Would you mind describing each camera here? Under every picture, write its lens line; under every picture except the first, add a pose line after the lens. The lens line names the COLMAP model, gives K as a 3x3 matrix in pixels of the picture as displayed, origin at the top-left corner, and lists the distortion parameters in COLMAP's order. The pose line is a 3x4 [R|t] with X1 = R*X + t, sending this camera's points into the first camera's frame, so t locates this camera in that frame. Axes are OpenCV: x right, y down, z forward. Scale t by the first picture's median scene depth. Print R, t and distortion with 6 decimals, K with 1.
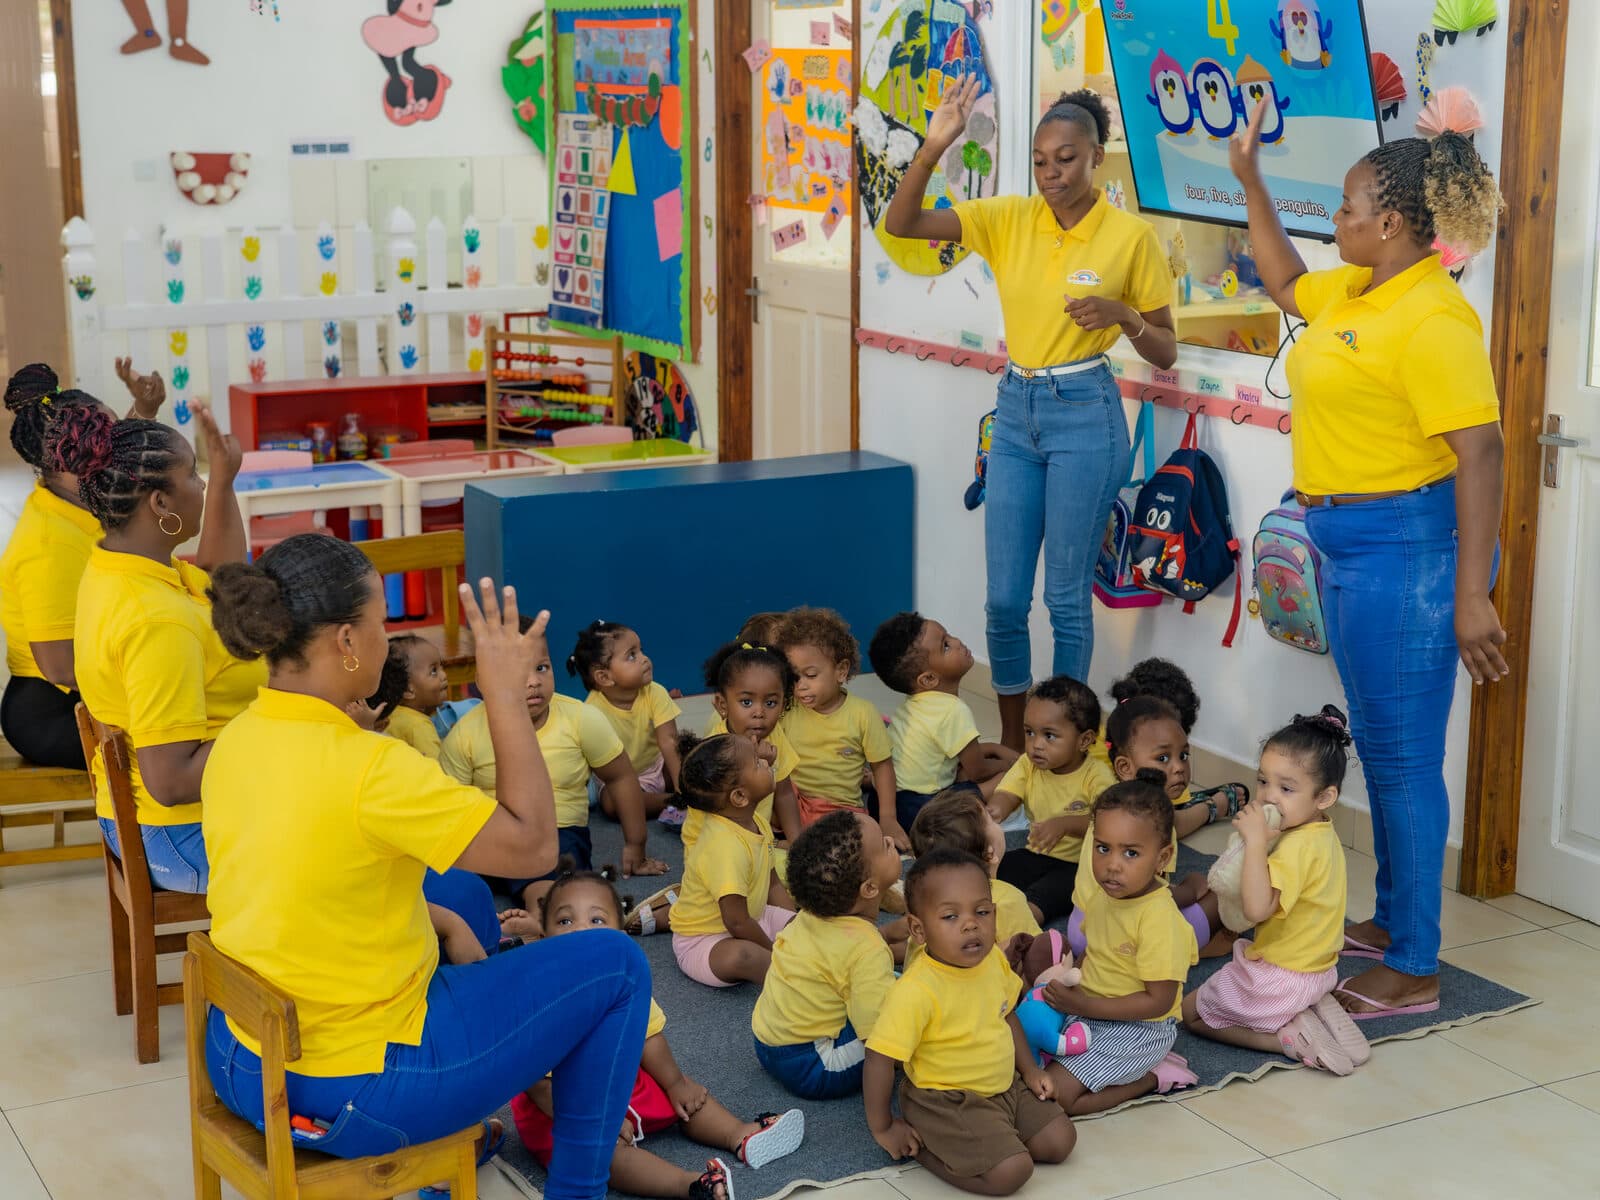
lens RADIAL K [[2467.7, 0, 800.0], [0, 2467.7, 600.0], [0, 0, 1]] dist [-0.009076, 0.101133]
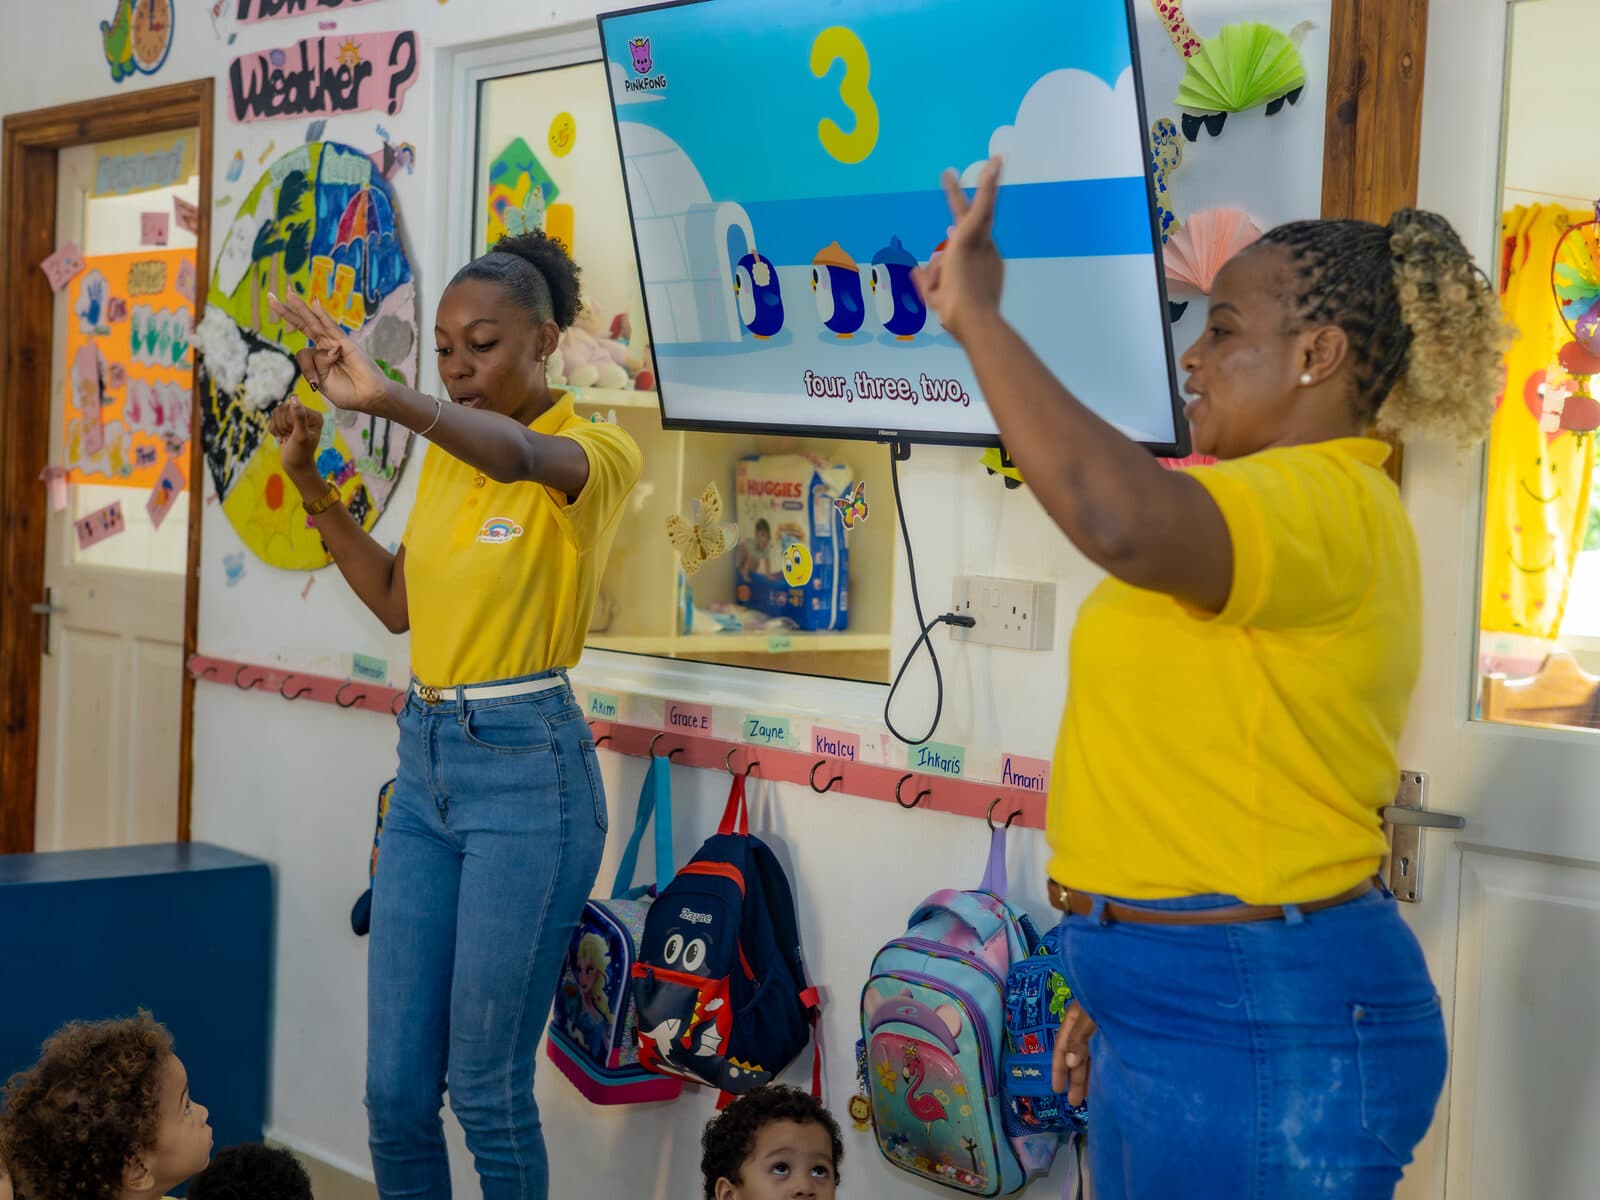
lens RADIAL K [[2638.1, 0, 800.0], [0, 2638.1, 600.0], [0, 0, 1]] dist [-0.011175, 0.123221]
pose [[0.972980, 0.034258, 0.228332, 0.020610], [0.003106, 0.986900, -0.161306, -0.011462], [-0.230867, 0.157657, 0.960128, 0.301570]]
